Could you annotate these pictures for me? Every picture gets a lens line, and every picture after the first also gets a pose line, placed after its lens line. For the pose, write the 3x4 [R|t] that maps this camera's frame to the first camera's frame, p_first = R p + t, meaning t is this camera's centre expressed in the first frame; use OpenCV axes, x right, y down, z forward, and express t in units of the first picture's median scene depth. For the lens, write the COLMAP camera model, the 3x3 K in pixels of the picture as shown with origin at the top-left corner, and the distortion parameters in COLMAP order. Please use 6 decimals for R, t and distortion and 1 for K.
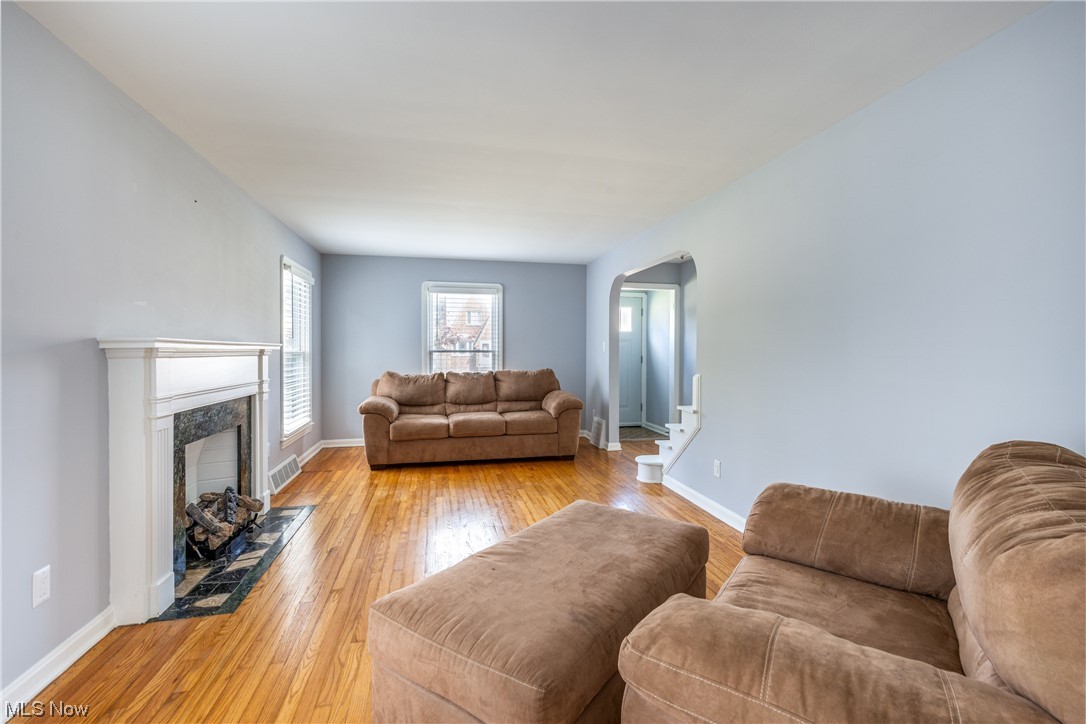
lens RADIAL K [[483.3, 0, 542.1], [0, 483.3, 361.0], [0, 0, 1]] dist [0.002195, -0.000013]
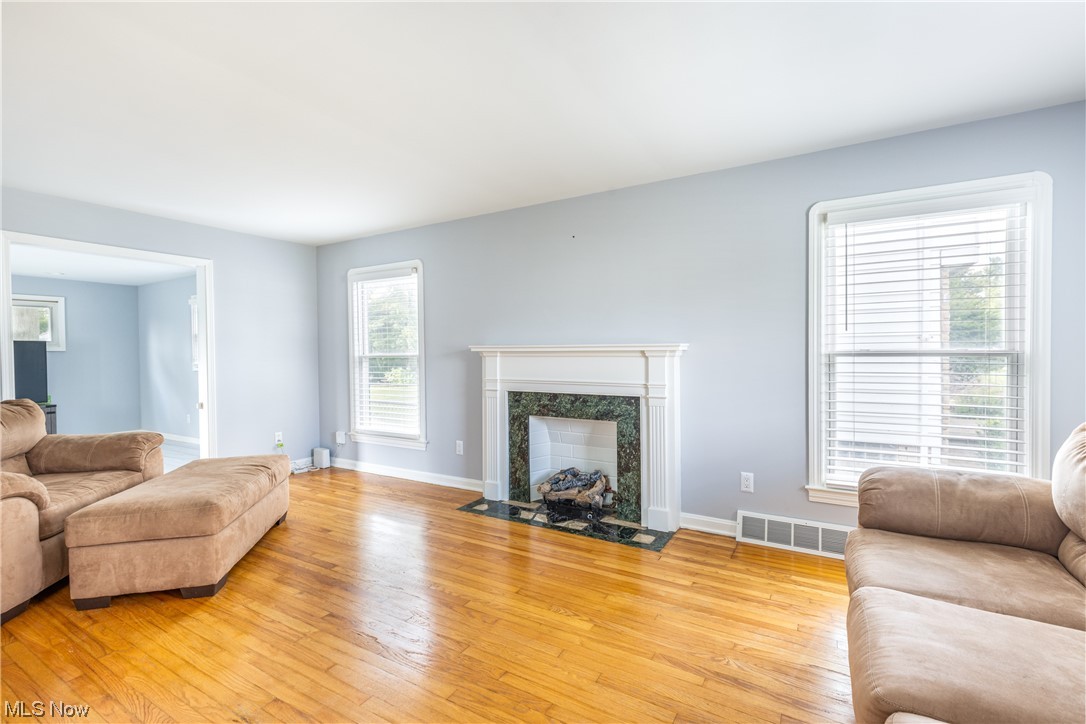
lens RADIAL K [[483.3, 0, 544.8], [0, 483.3, 341.4], [0, 0, 1]] dist [0.002195, -0.000013]
pose [[-0.679028, -0.005069, -0.734095, 0.324813], [-0.004943, 0.999985, -0.002333, -0.051234], [0.734096, 0.002045, -0.679043, 1.972190]]
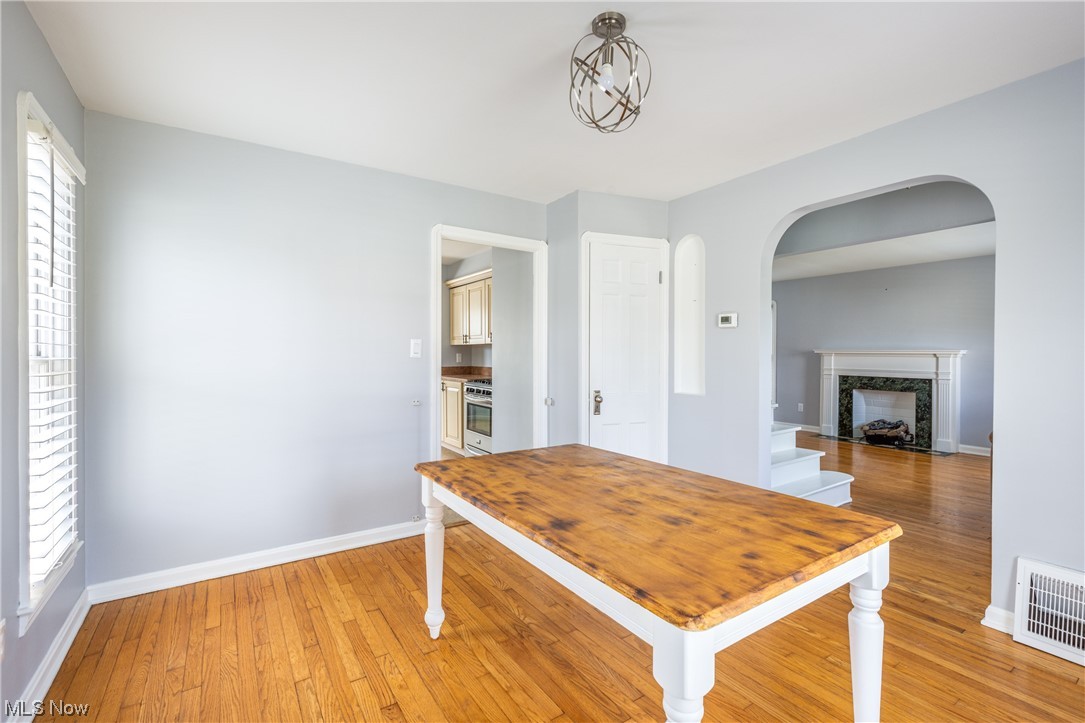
lens RADIAL K [[482.8, 0, 546.6], [0, 482.8, 350.8], [0, 0, 1]] dist [0.002195, -0.000013]
pose [[-0.928869, -0.008138, -0.370318, 1.766470], [-0.014482, 0.999792, 0.014354, -0.051264], [0.370124, 0.018696, -0.928794, 2.742077]]
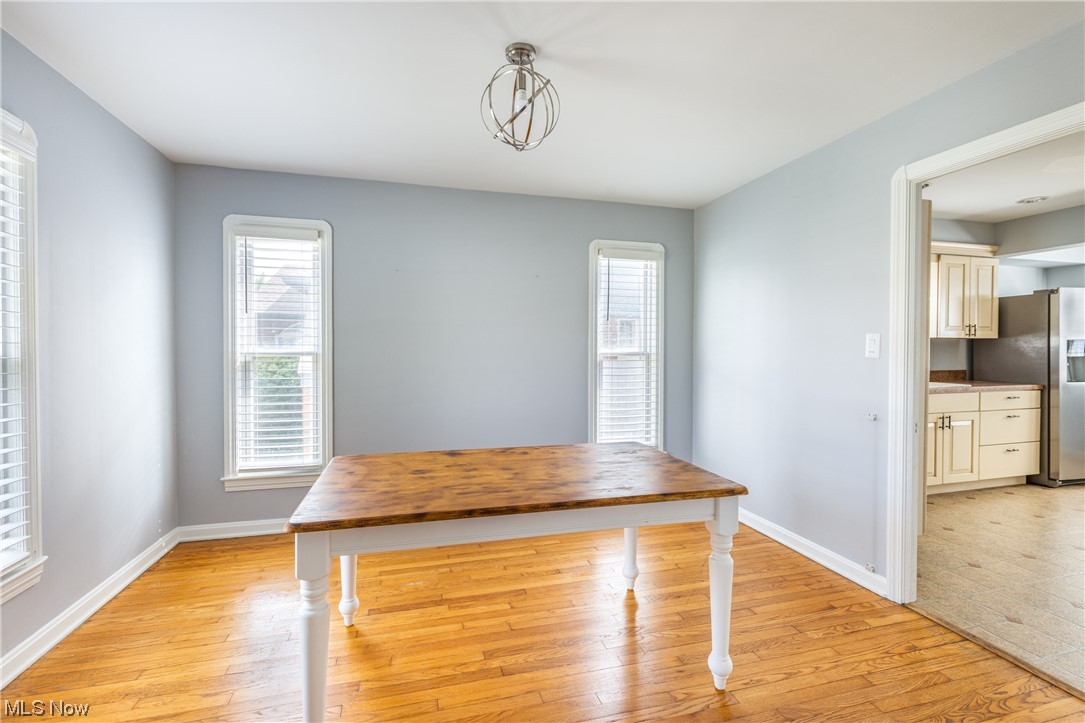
lens RADIAL K [[482.8, 0, 540.1], [0, 482.8, 356.9], [0, 0, 1]] dist [0.002195, -0.000013]
pose [[-0.050874, -0.025037, 0.998391, 0.748791], [0.017686, 0.999506, 0.025966, -0.049233], [-0.998548, 0.018979, -0.050406, 2.186133]]
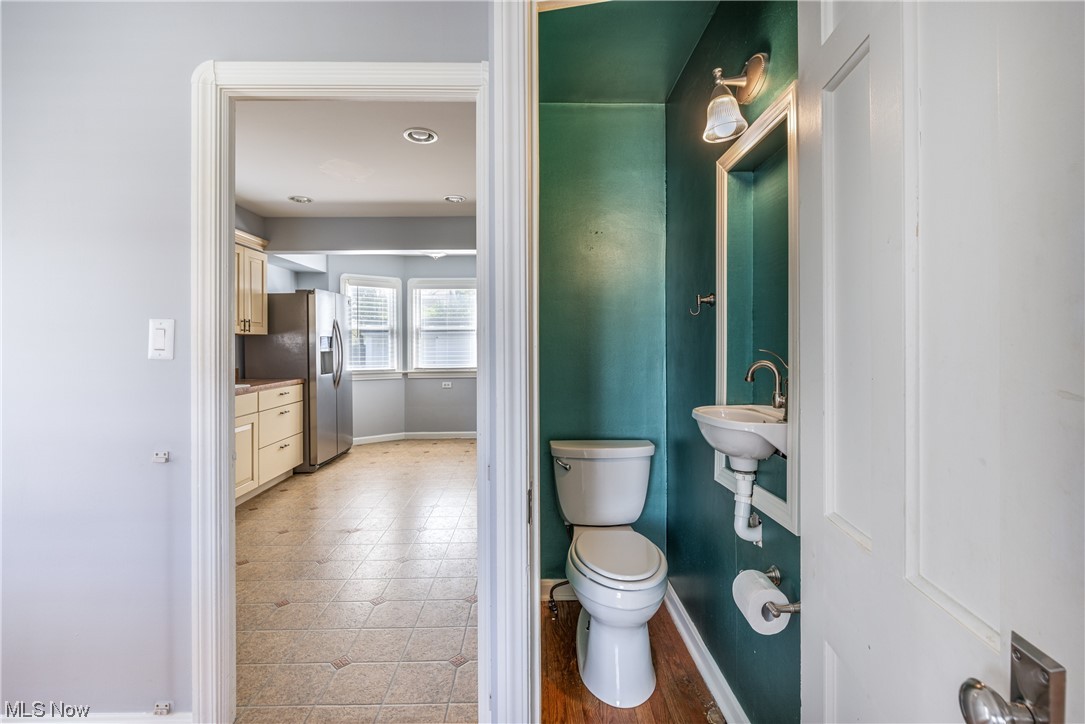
lens RADIAL K [[482.8, 0, 551.0], [0, 482.8, 336.3], [0, 0, 1]] dist [0.002195, -0.000013]
pose [[-0.984641, 0.008918, 0.174362, 1.086635], [0.010253, 0.999925, 0.006755, -0.038185], [-0.174288, 0.008439, -0.984659, 1.984581]]
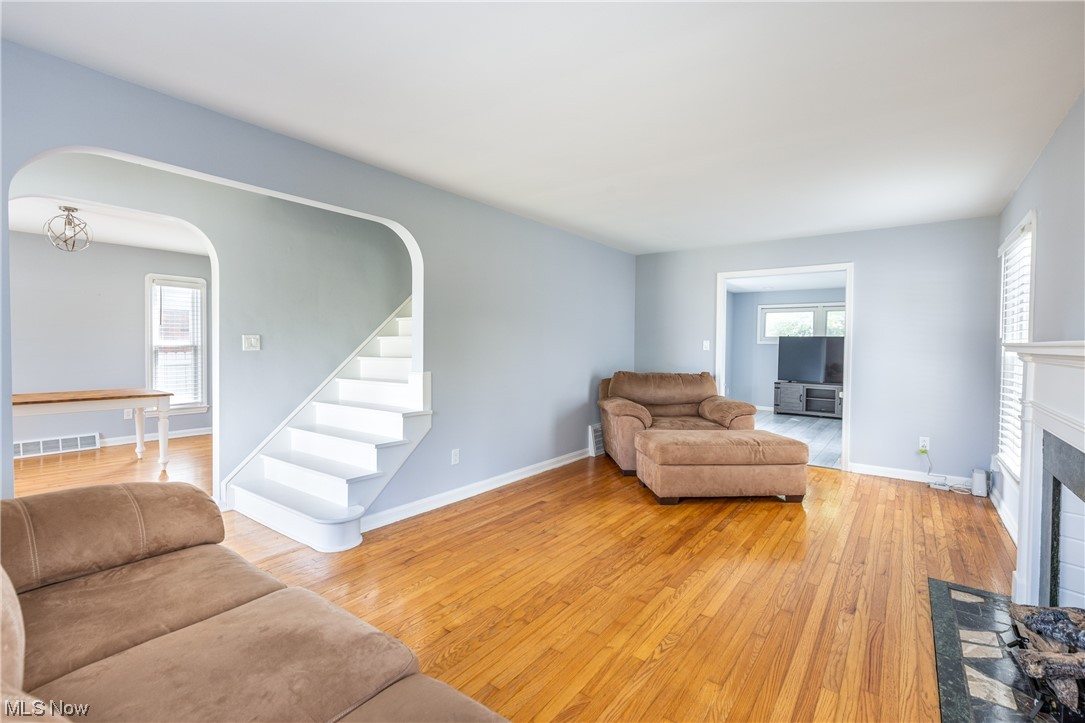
lens RADIAL K [[482.8, 0, 543.3], [0, 482.8, 357.3], [0, 0, 1]] dist [0.002195, -0.000013]
pose [[-0.654530, -0.031046, 0.755398, -0.746316], [0.003356, 0.999027, 0.043967, -0.057786], [-0.756029, 0.031313, -0.653789, 2.047130]]
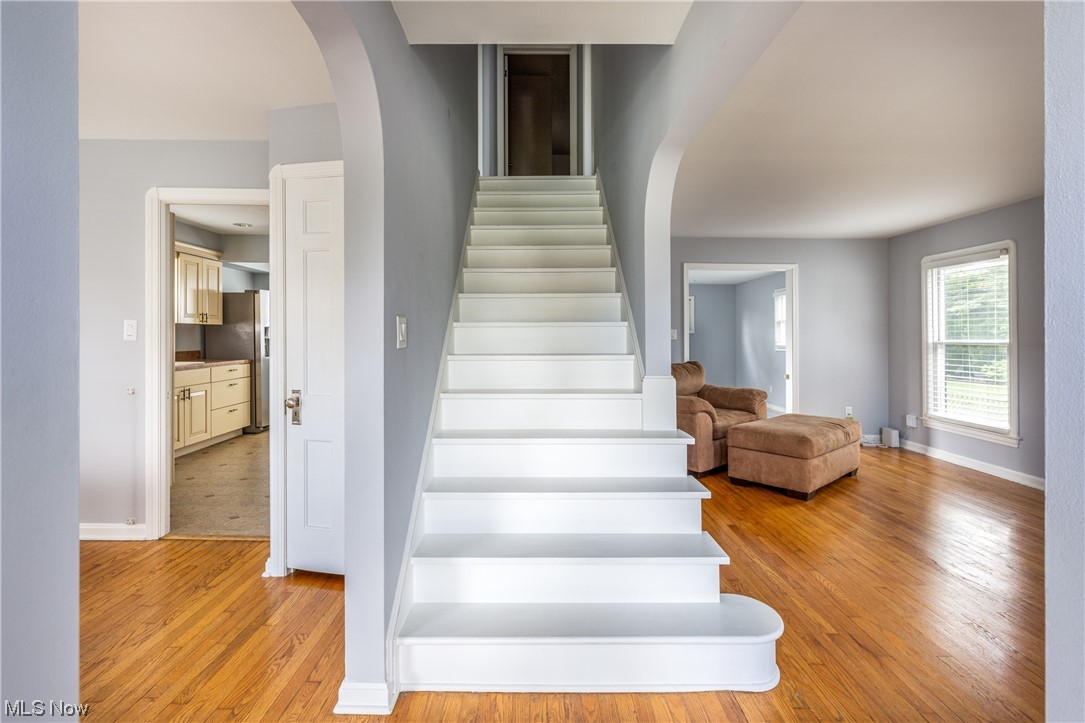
lens RADIAL K [[511.4, 0, 538.3], [0, 511.4, 337.5], [0, 0, 1]] dist [0.013873, -0.000687]
pose [[-0.977677, -0.012435, 0.209744, 0.512670], [-0.006890, 0.999608, 0.027148, -0.056611], [-0.210000, 0.025097, -0.977379, 2.433767]]
